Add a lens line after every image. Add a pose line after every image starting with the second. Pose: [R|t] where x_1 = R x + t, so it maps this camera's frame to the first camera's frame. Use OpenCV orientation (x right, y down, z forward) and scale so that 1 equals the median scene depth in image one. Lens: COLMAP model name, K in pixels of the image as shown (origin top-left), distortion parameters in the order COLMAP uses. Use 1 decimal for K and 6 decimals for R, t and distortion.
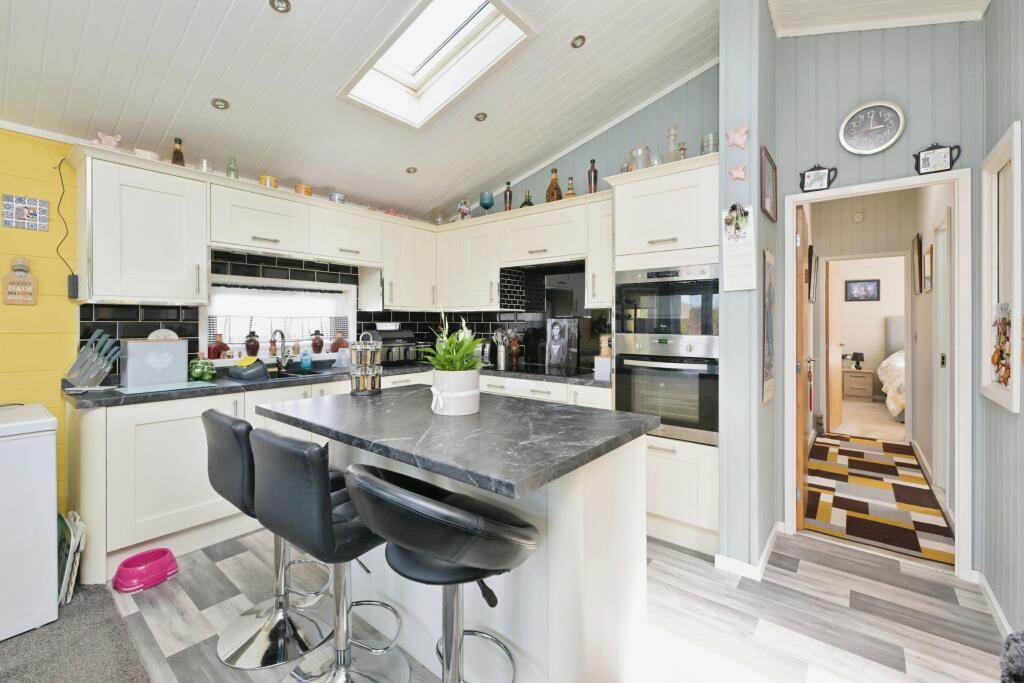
lens RADIAL K [[426.8, 0, 513.9], [0, 426.8, 325.6], [0, 0, 1]] dist [-0.002075, -0.000299]
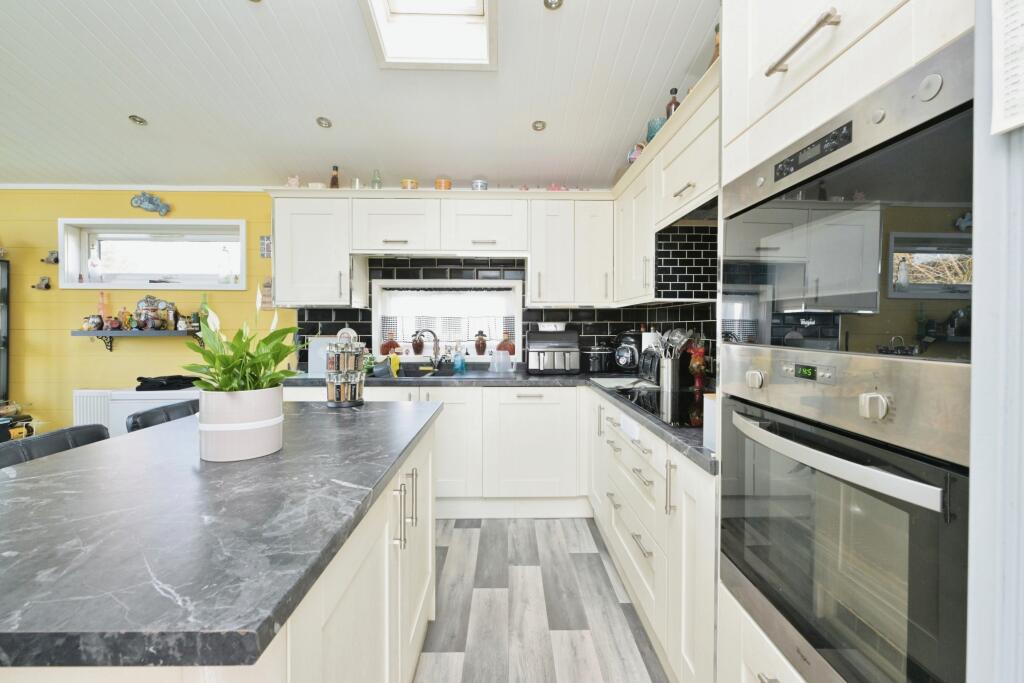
lens RADIAL K [[426.8, 0, 511.0], [0, 426.8, 331.6], [0, 0, 1]] dist [-0.002075, -0.000299]
pose [[0.635326, 0.011120, -0.772164, 0.362399], [-0.006034, 0.999937, 0.009435, 0.004280], [0.772220, -0.001335, 0.635354, 0.514133]]
